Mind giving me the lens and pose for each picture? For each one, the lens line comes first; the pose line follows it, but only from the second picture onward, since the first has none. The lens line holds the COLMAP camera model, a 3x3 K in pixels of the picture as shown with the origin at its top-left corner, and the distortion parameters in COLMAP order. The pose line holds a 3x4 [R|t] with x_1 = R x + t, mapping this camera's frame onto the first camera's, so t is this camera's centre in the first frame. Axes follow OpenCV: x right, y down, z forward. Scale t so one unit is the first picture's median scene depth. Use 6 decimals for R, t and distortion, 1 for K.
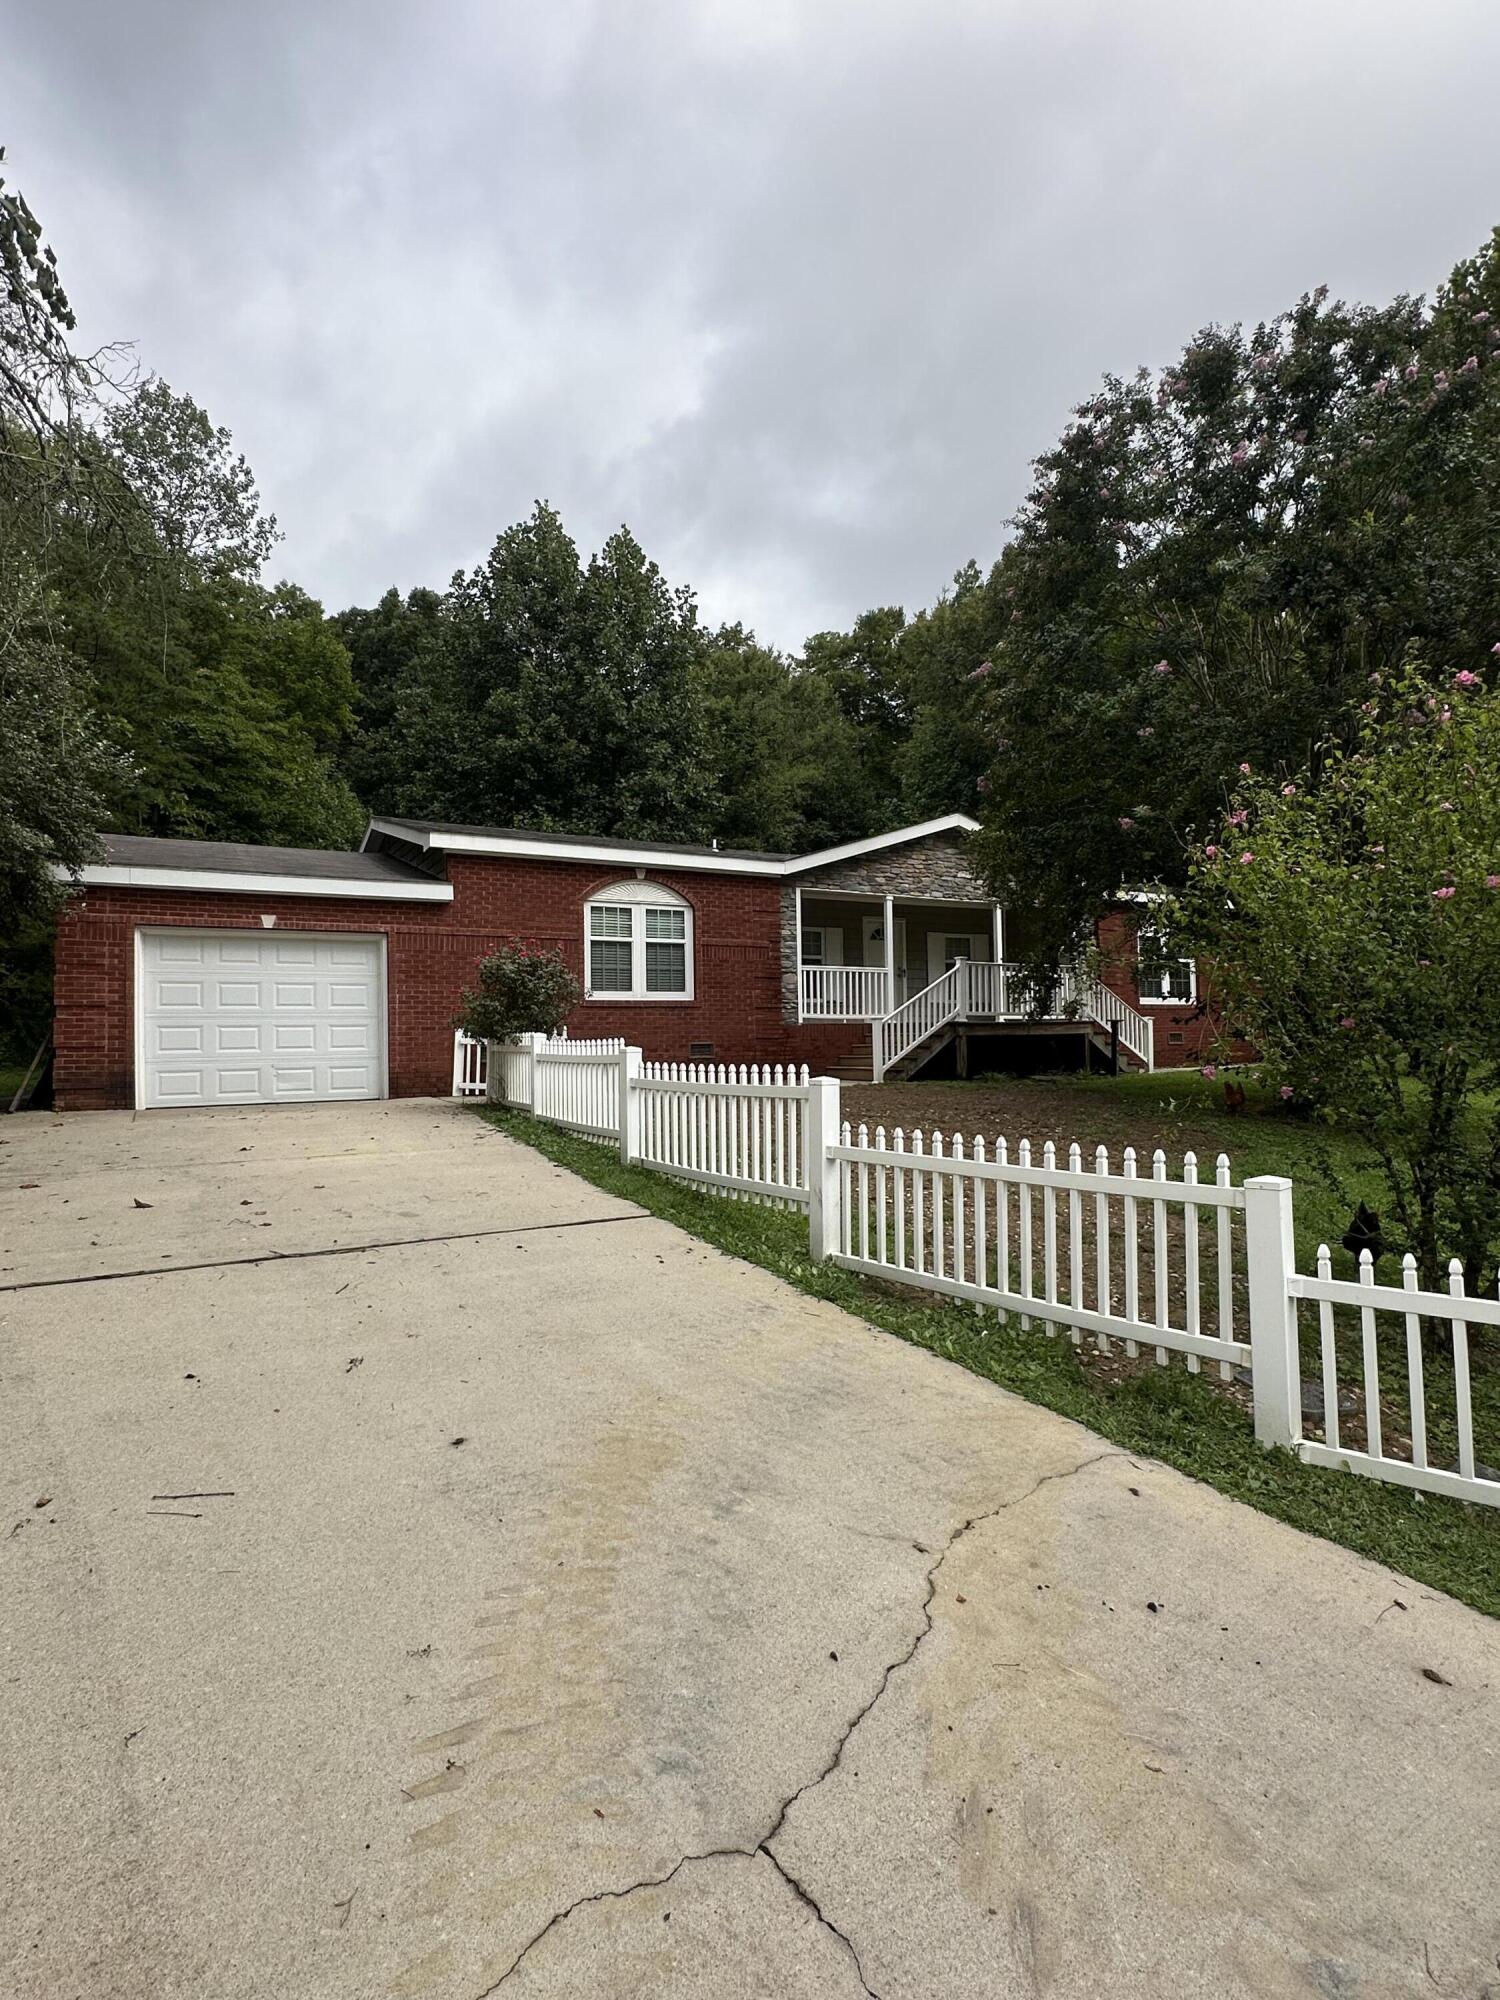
lens RADIAL K [[1033.7, 0, 750.0], [0, 1033.7, 1000.0], [0, 0, 1]] dist [-0.001524, -0.000146]
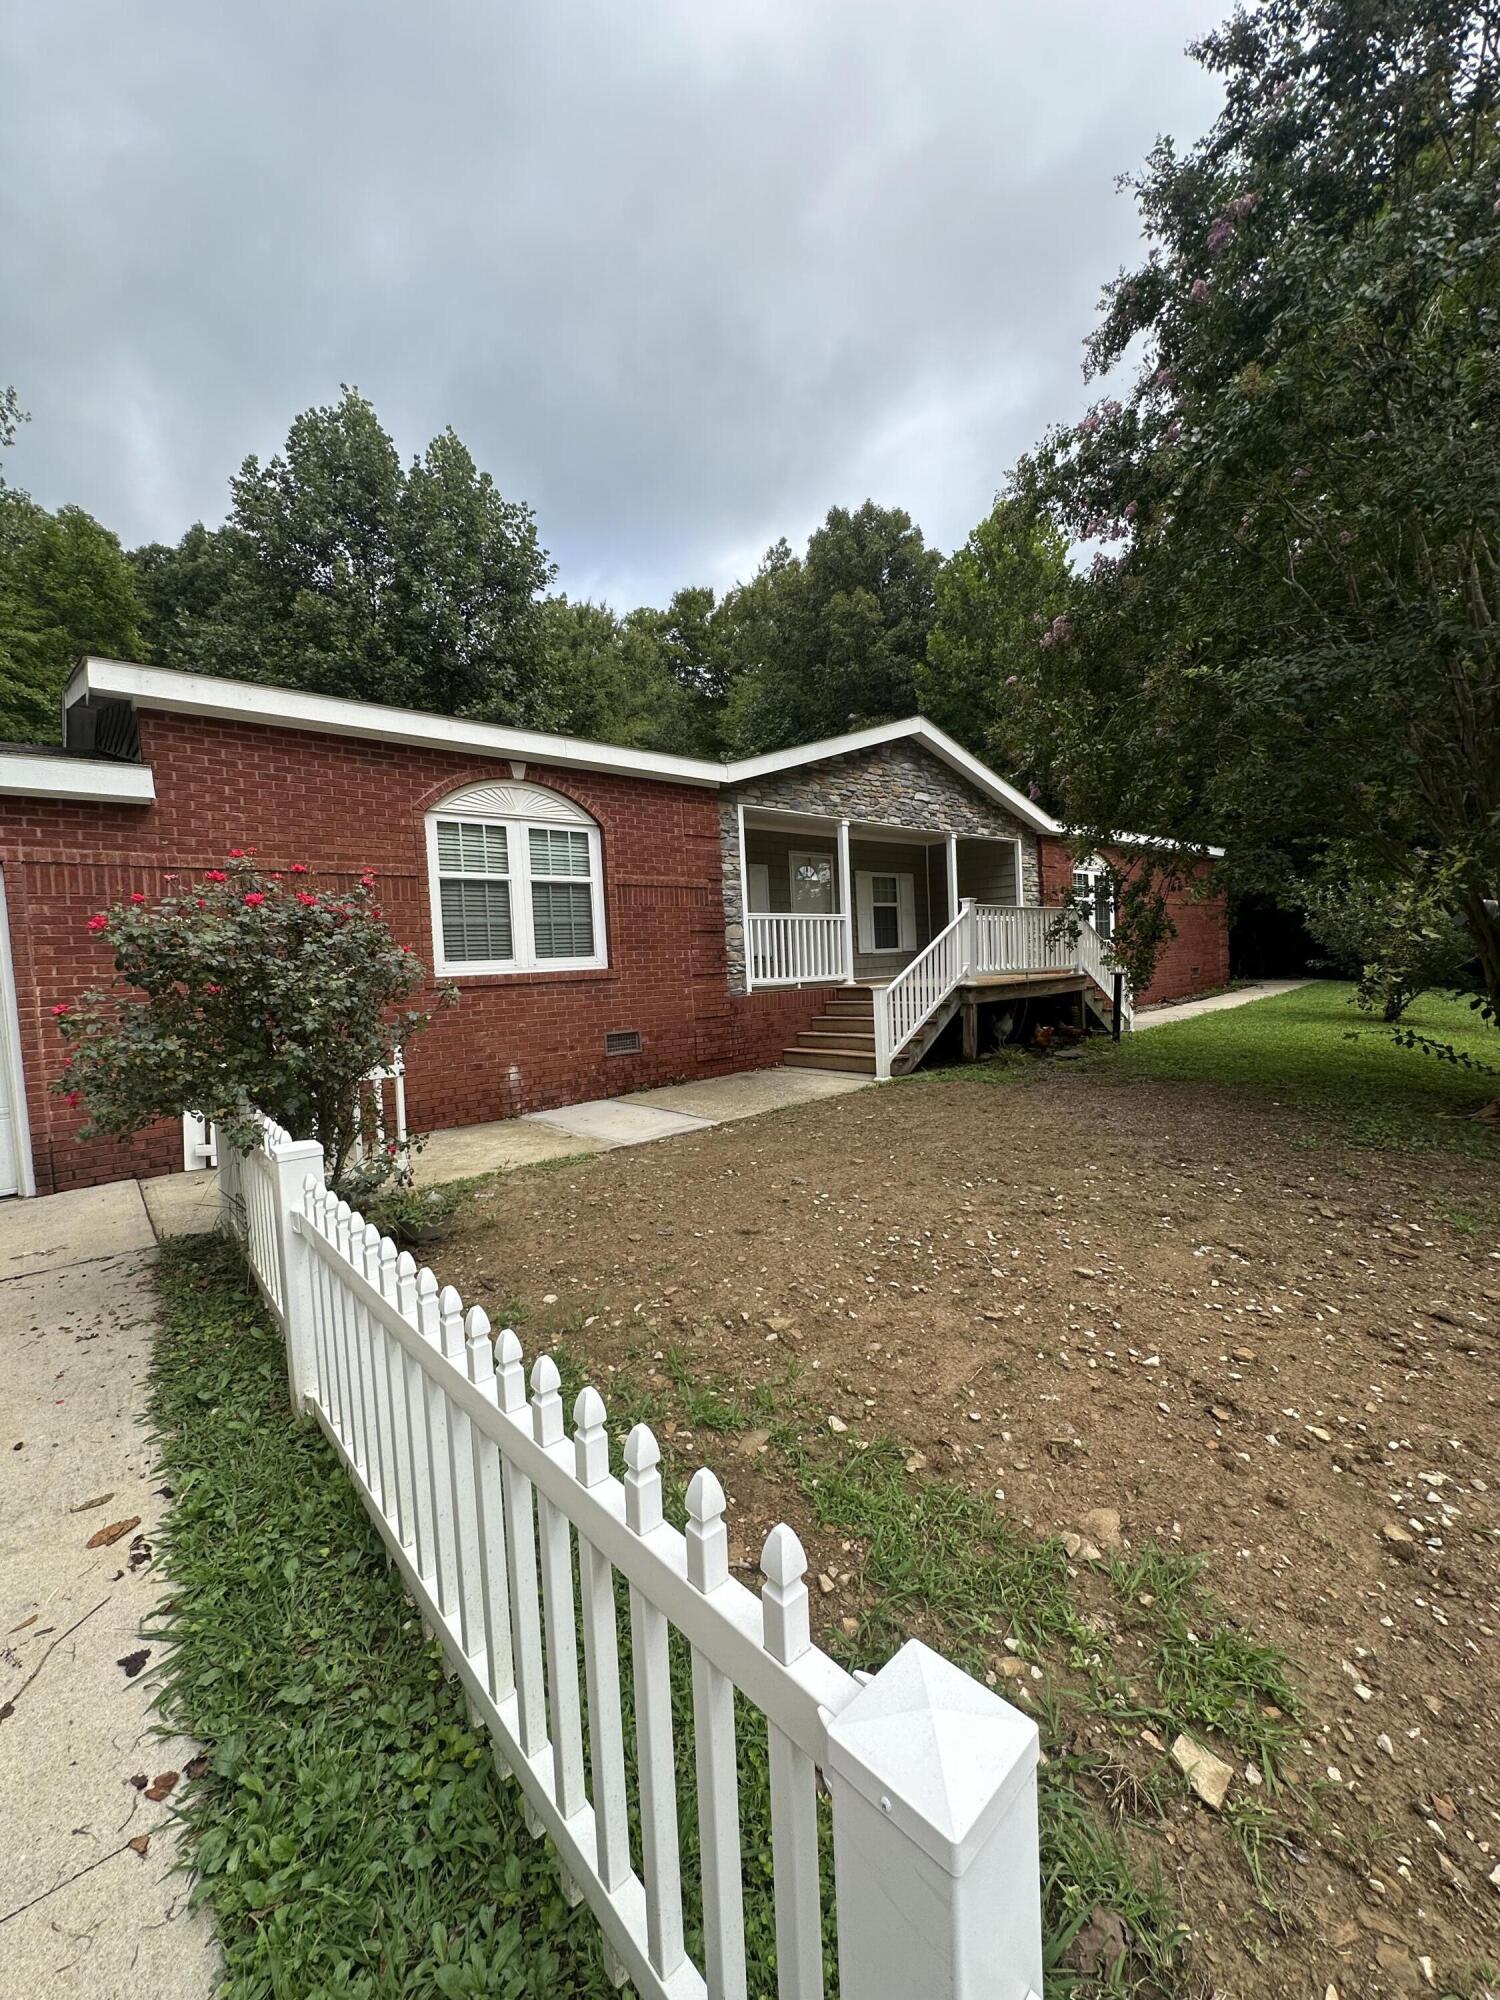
lens RADIAL K [[802.3, 0, 750.0], [0, 802.3, 1000.0], [0, 0, 1]] dist [-0.000487, 0.000022]
pose [[0.976039, -0.040347, 0.213821, -0.068848], [0.023292, 0.996386, 0.081687, -0.017729], [-0.216344, -0.074749, 0.973451, 0.427536]]
